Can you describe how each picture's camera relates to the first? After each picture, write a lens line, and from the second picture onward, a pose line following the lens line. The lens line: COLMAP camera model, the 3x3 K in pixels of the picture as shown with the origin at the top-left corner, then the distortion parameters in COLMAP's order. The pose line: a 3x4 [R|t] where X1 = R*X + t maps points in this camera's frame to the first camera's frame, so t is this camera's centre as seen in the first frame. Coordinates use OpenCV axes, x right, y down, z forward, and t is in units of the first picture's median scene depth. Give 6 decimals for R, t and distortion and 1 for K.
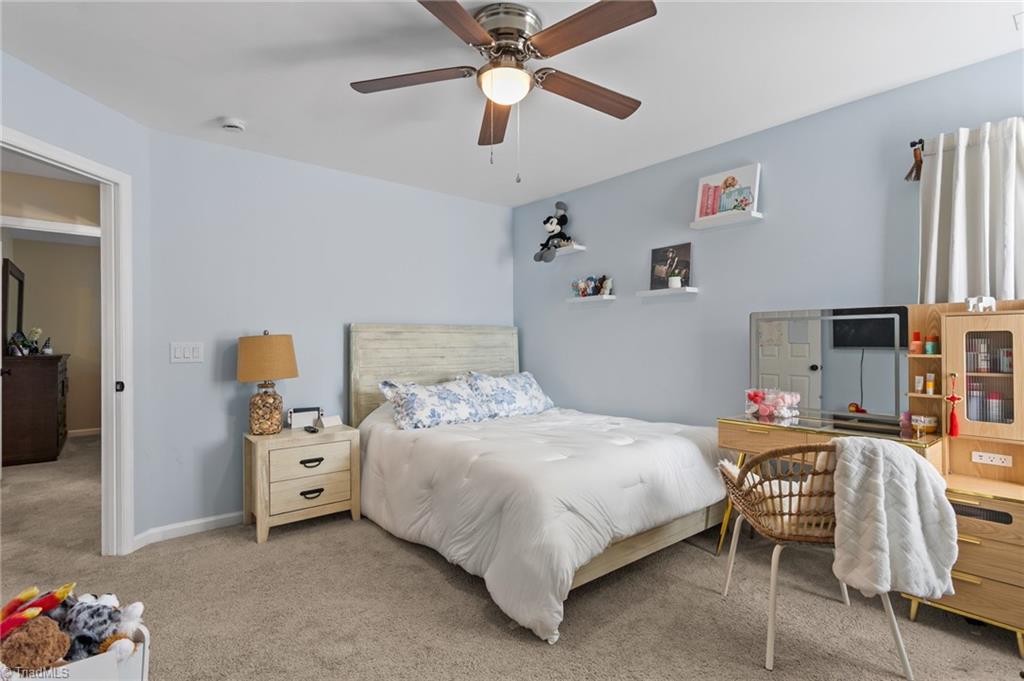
lens RADIAL K [[493.3, 0, 516.2], [0, 493.3, 332.1], [0, 0, 1]] dist [0.001168, 0.000174]
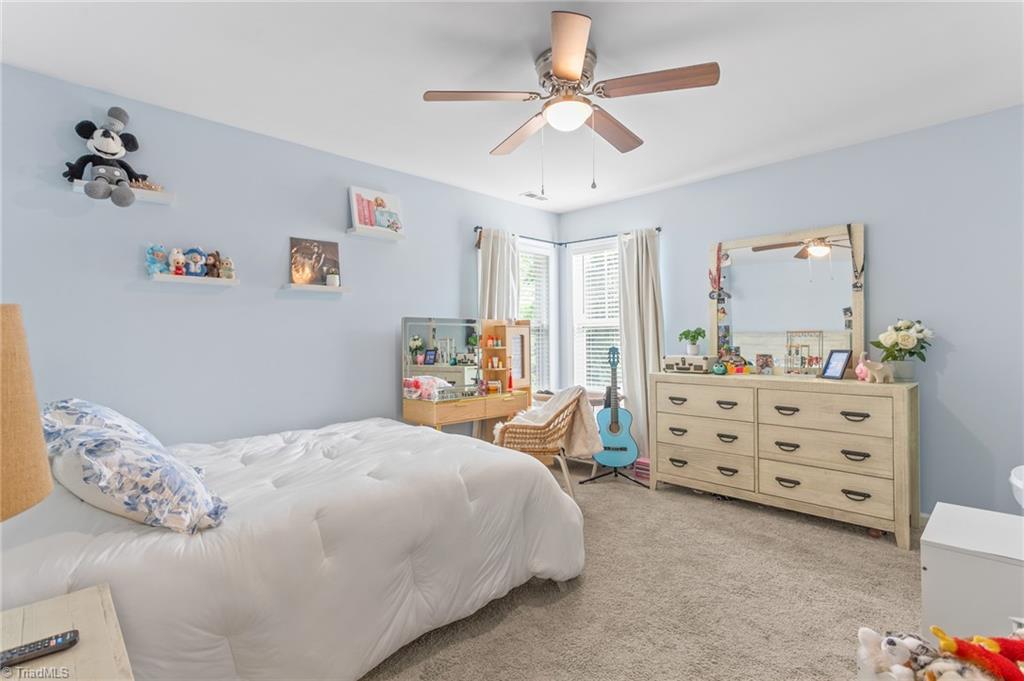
lens RADIAL K [[493.3, 0, 516.2], [0, 493.3, 332.1], [0, 0, 1]] dist [0.001168, 0.000174]
pose [[-0.079003, 0.024192, 0.996581, -0.719587], [-0.006583, 0.999671, -0.024789, 0.024442], [-0.996853, -0.008519, -0.078818, 0.761245]]
